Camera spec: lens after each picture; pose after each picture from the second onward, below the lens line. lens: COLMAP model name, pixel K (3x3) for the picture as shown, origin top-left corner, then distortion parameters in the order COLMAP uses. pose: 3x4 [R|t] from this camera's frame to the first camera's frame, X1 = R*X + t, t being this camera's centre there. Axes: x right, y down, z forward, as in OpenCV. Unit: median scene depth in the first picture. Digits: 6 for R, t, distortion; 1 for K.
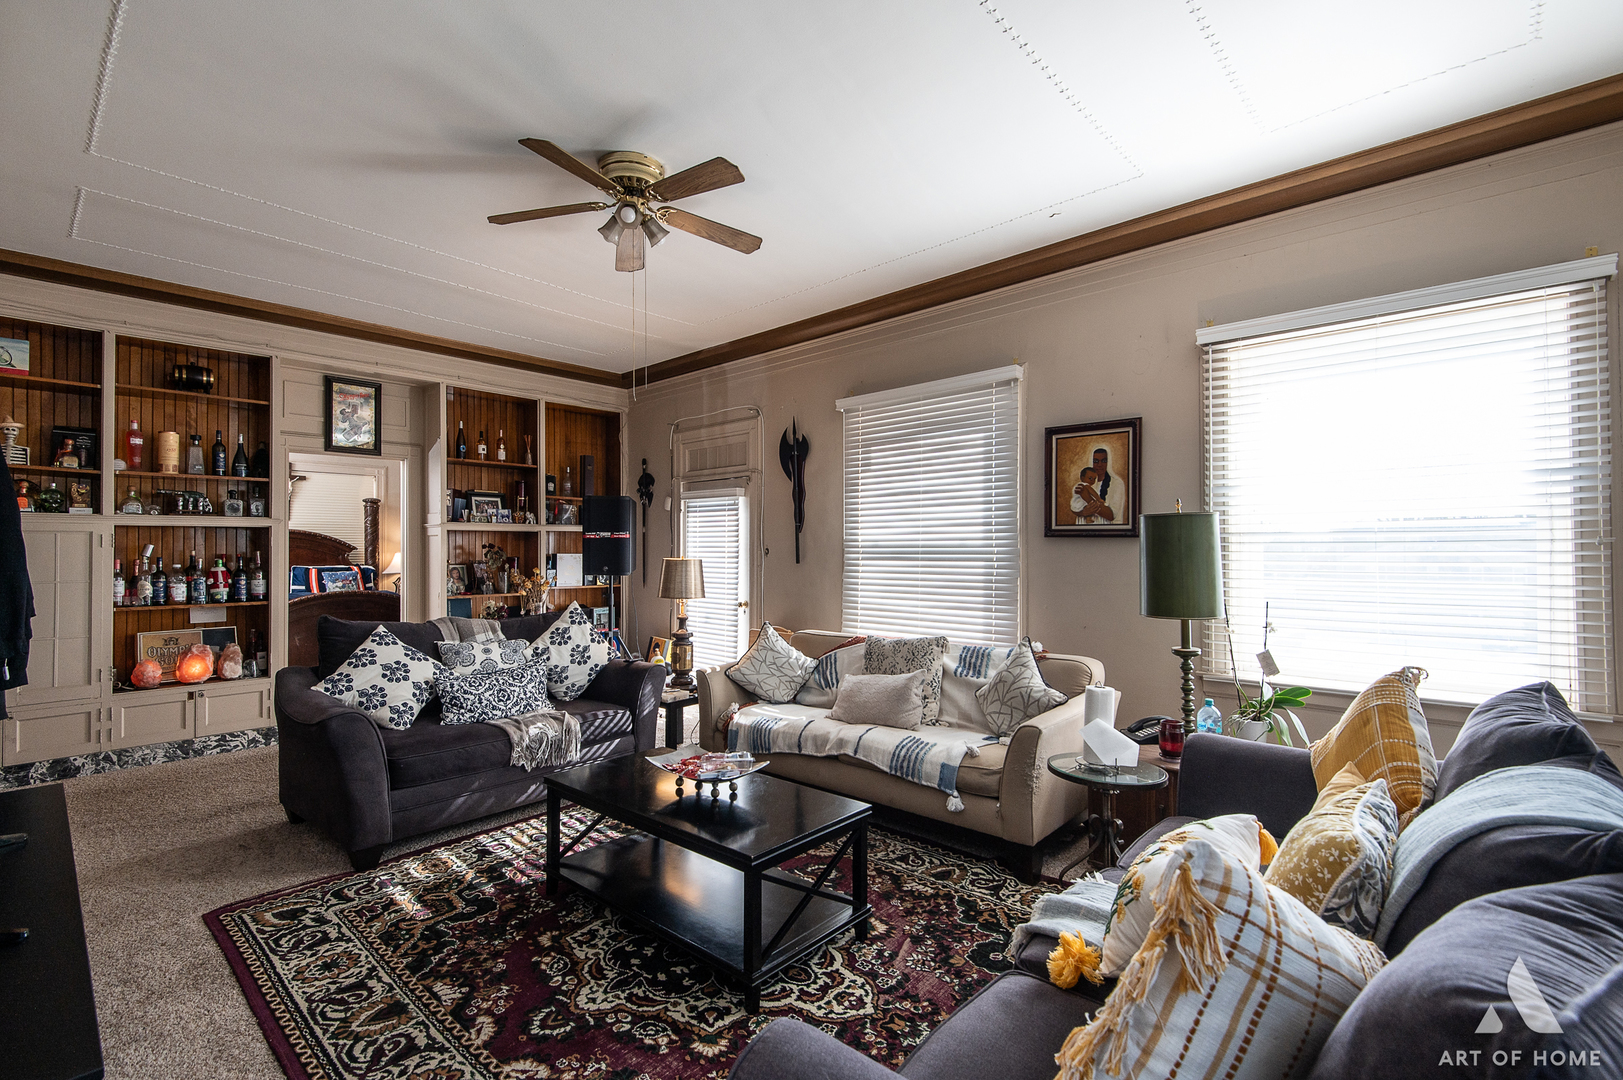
lens RADIAL K [[735.7, 0, 804.6], [0, 735.7, 543.7], [0, 0, 1]] dist [0.022703, -0.000909]
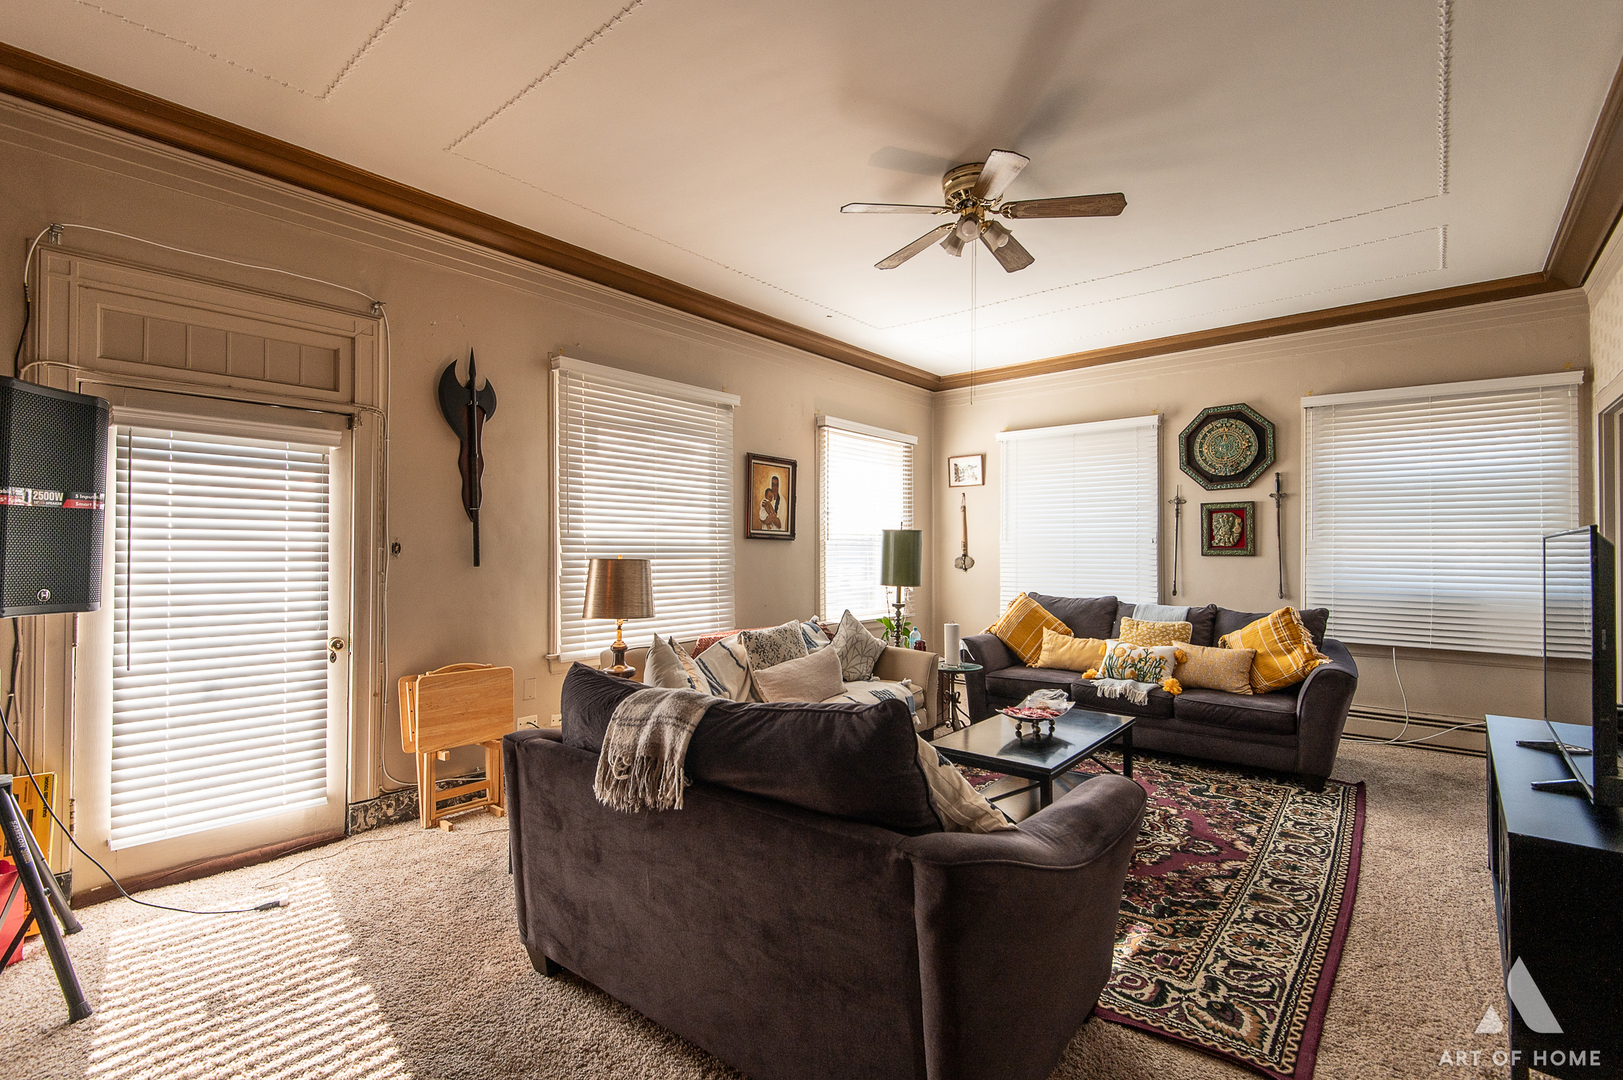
lens RADIAL K [[735.7, 0, 810.5], [0, 735.7, 542.6], [0, 0, 1]] dist [0.022703, -0.000909]
pose [[-0.050092, 0.012788, 0.998663, -1.415302], [-0.013341, 0.999820, -0.013472, 0.020575], [-0.998656, -0.013998, -0.049912, 1.441432]]
